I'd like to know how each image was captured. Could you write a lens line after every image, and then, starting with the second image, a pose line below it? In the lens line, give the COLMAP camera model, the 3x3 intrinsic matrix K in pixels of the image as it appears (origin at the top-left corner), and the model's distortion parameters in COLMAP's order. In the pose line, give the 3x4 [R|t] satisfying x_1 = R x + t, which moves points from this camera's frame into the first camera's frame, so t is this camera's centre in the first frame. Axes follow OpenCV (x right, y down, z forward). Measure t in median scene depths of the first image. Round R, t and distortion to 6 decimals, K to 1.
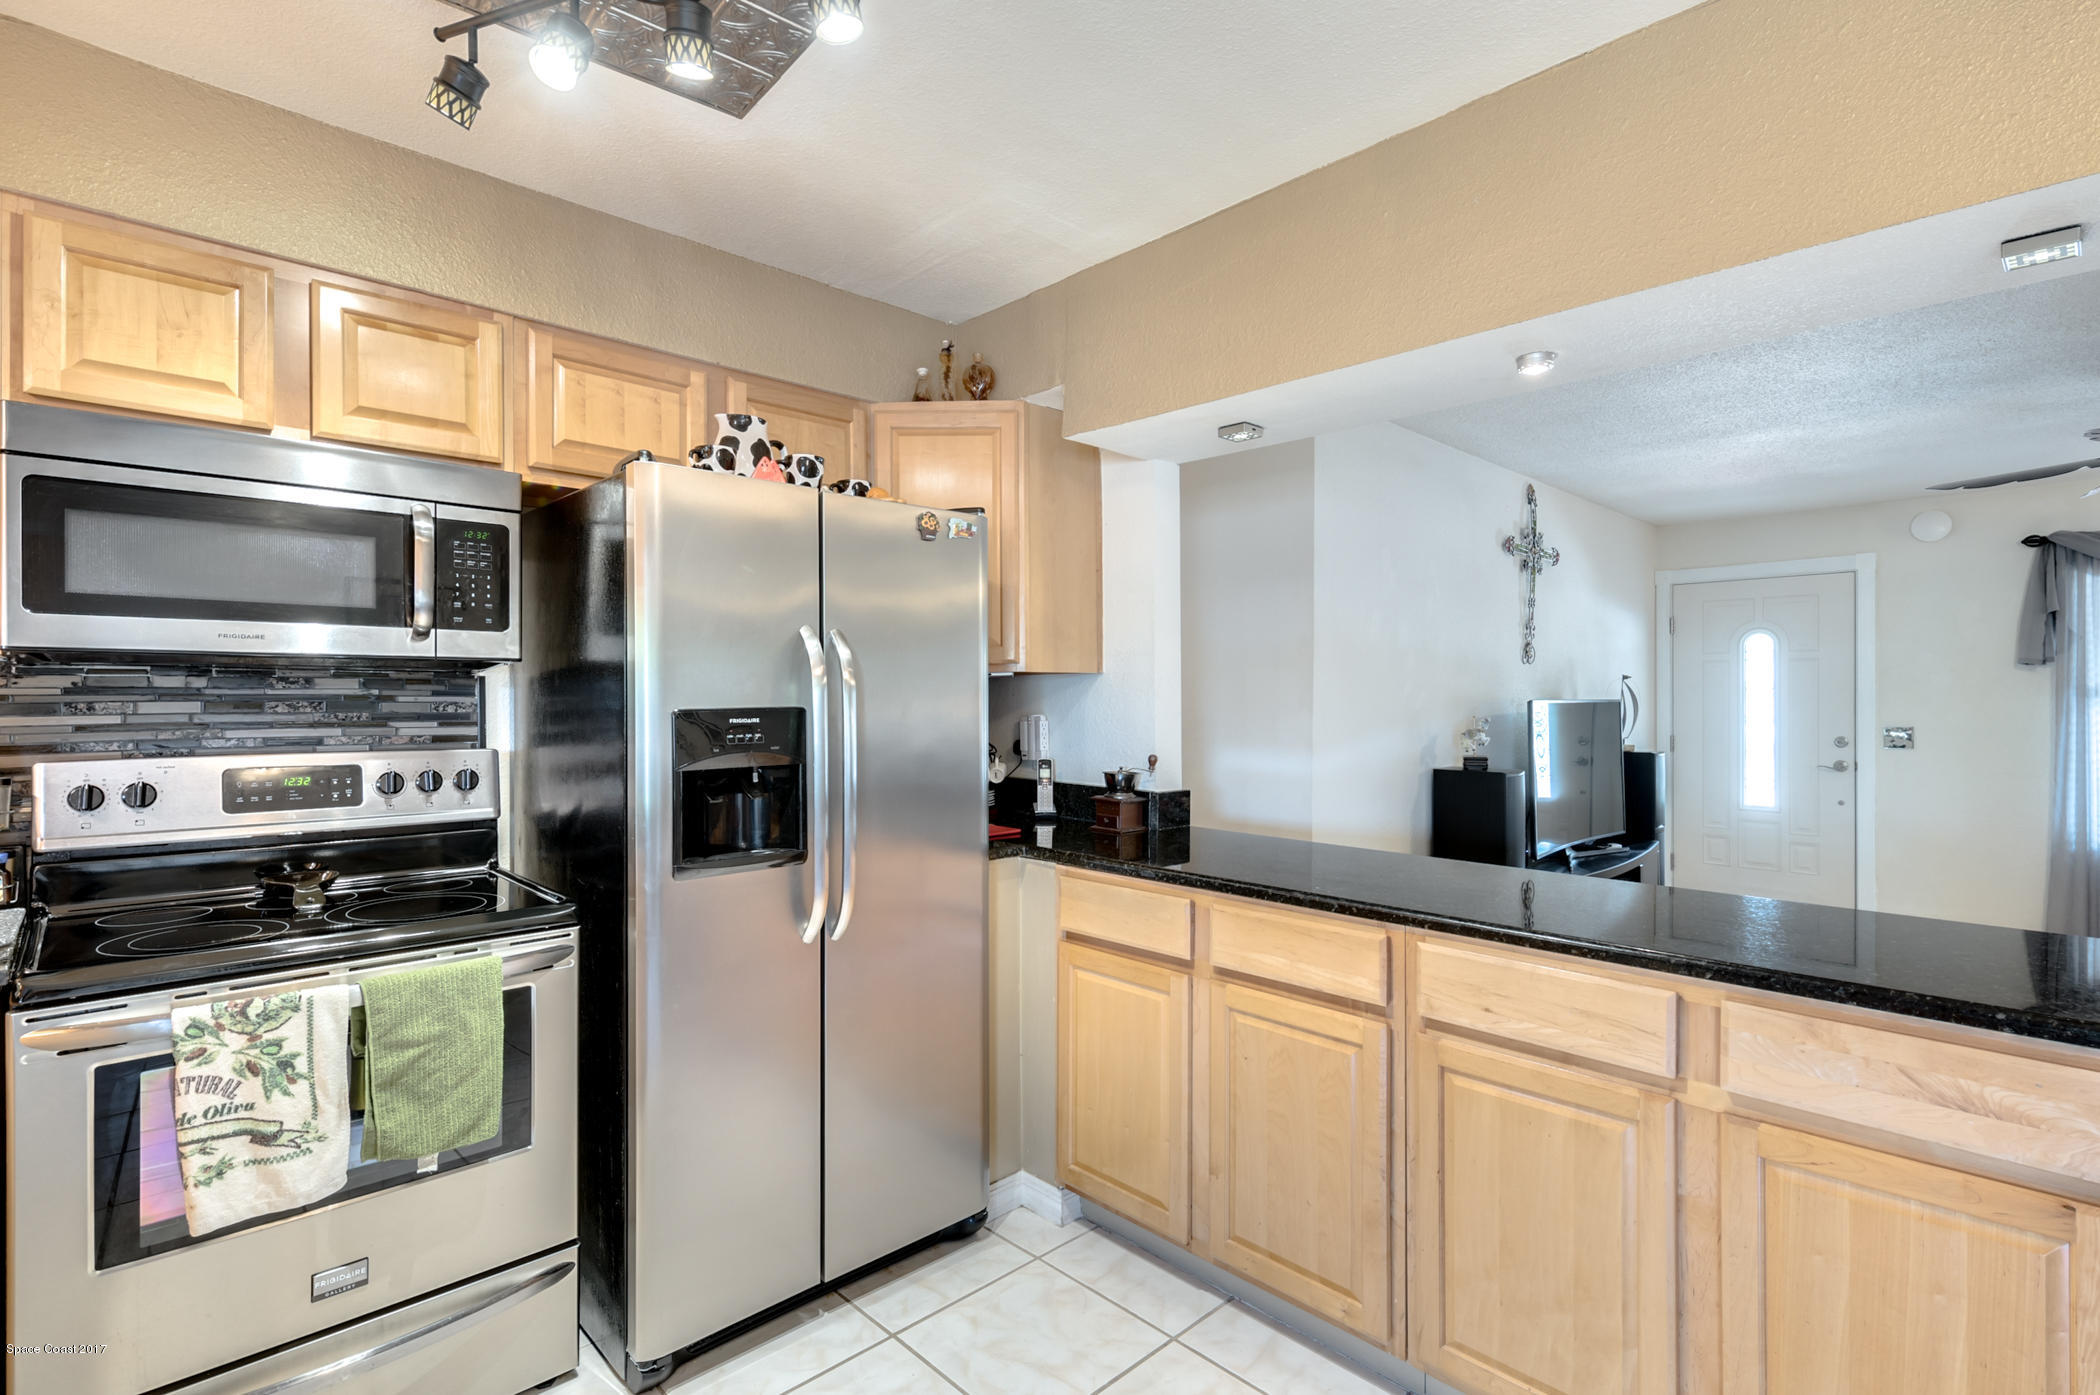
lens RADIAL K [[1006.5, 0, 1057.0], [0, 1006.5, 704.6], [0, 0, 1]] dist [0.020885, -0.000393]
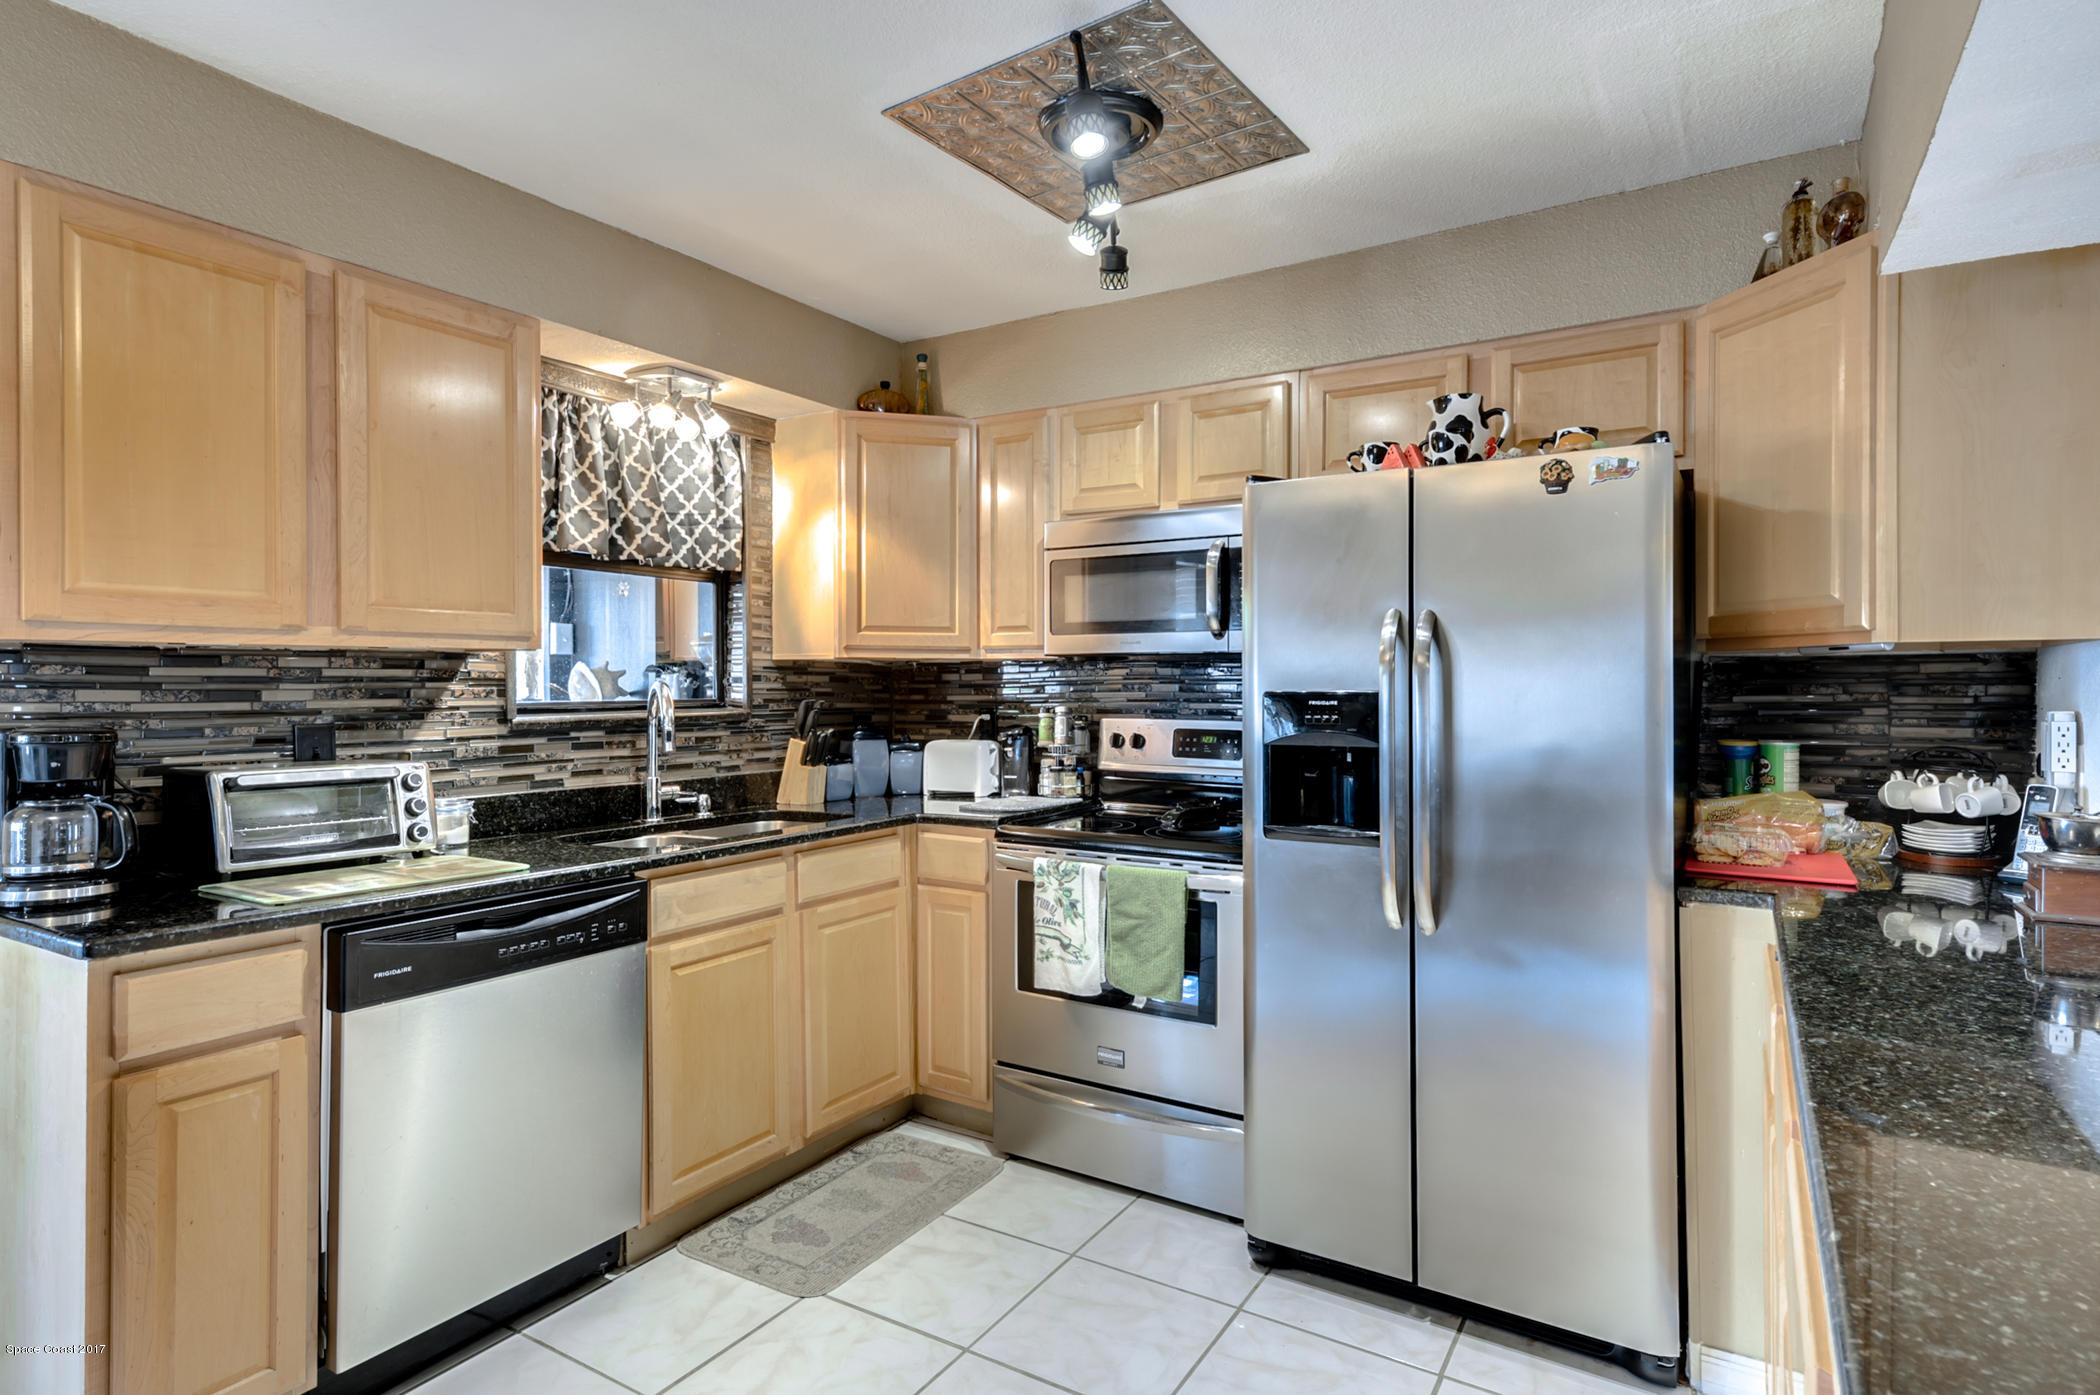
lens RADIAL K [[1093.4, 0, 1050.0], [0, 1093.4, 697.5], [0, 0, 1]] dist [0.041178, -0.000120]
pose [[0.258267, 0.014446, -0.965966, 0.768978], [-0.009159, 0.999880, 0.012505, -0.001816], [0.966030, 0.005617, 0.258368, 0.422420]]
